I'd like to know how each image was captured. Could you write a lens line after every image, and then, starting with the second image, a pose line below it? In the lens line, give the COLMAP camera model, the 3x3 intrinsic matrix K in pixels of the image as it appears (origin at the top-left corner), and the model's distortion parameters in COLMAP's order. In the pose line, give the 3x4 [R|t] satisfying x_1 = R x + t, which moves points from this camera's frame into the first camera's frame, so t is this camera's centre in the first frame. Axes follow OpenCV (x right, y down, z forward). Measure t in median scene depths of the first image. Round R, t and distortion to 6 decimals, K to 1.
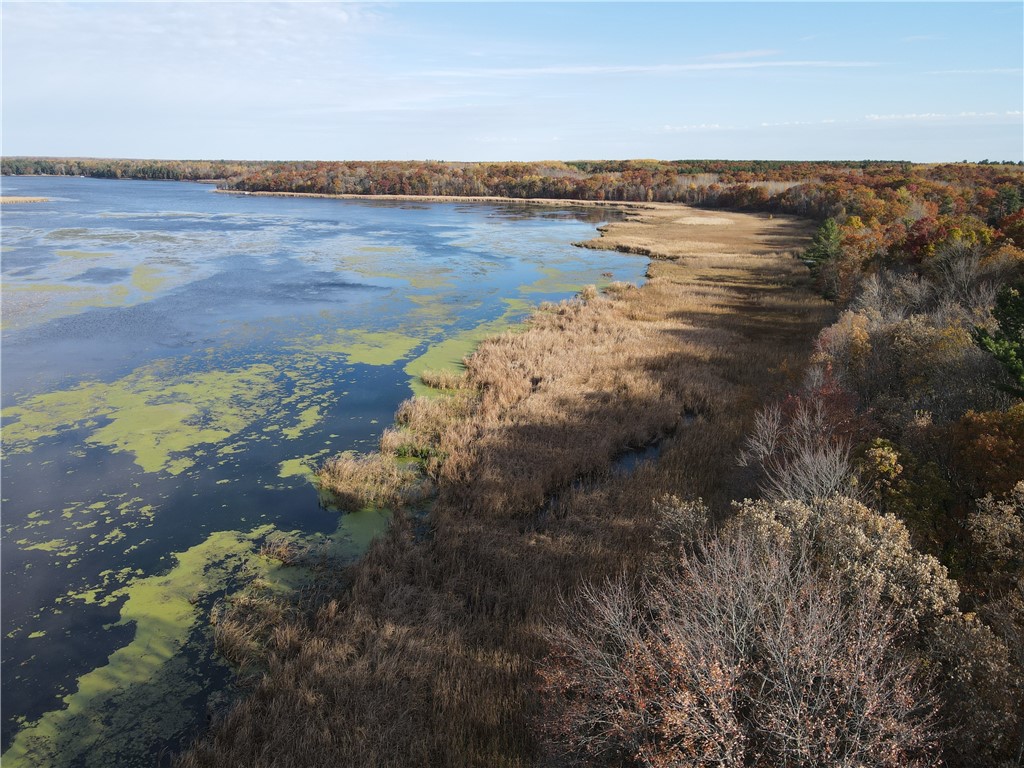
lens RADIAL K [[753.3, 0, 508.6], [0, 753.3, 384.1], [0, 0, 1]] dist [0.015719, 0.000559]
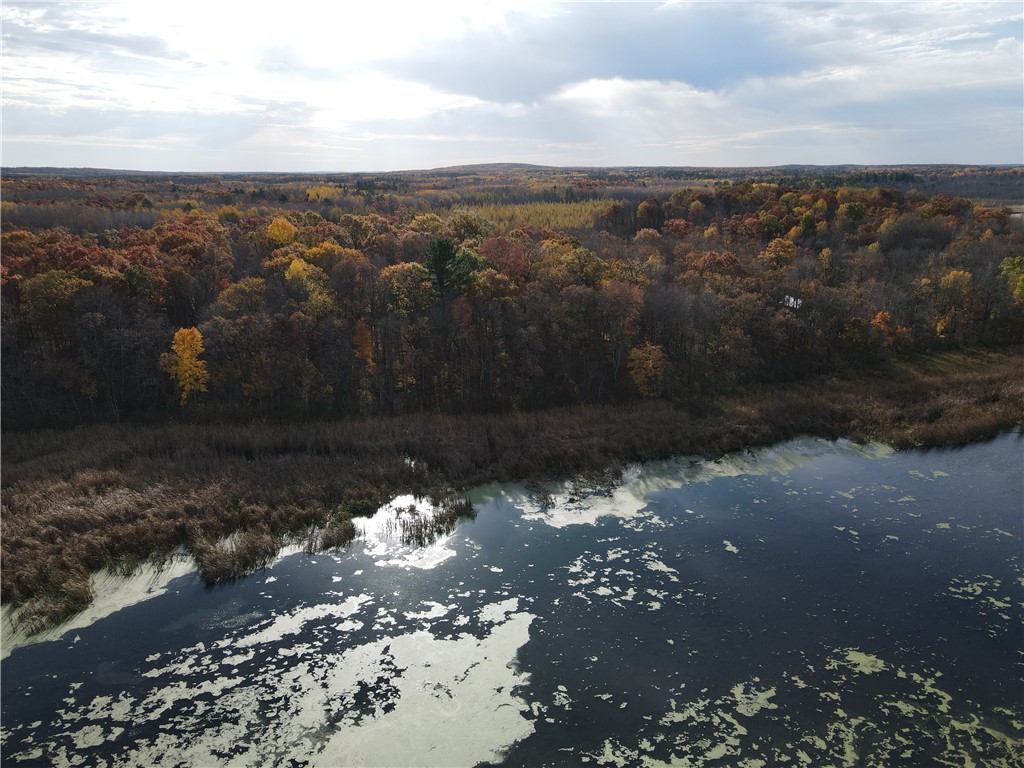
lens RADIAL K [[753.3, 0, 511.6], [0, 753.3, 385.0], [0, 0, 1]] dist [0.015719, 0.000559]
pose [[-0.604885, -0.223240, 0.764381, -0.626013], [0.224851, 0.872957, 0.432884, -0.290876], [-0.763908, 0.433717, -0.477843, 0.773191]]
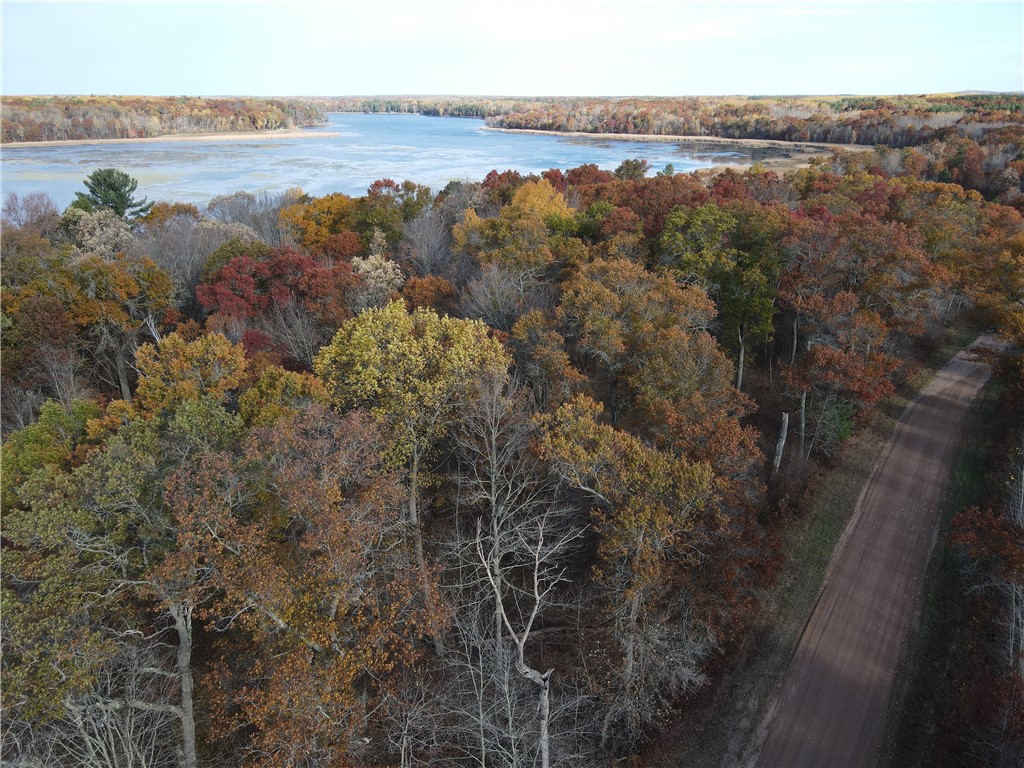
lens RADIAL K [[753.3, 0, 512.7], [0, 753.3, 384.1], [0, 0, 1]] dist [0.015719, 0.000559]
pose [[0.905841, 0.146130, -0.397616, 1.025494], [-0.115054, 0.988205, 0.101066, 0.051182], [0.407694, -0.045802, 0.911969, -0.292594]]
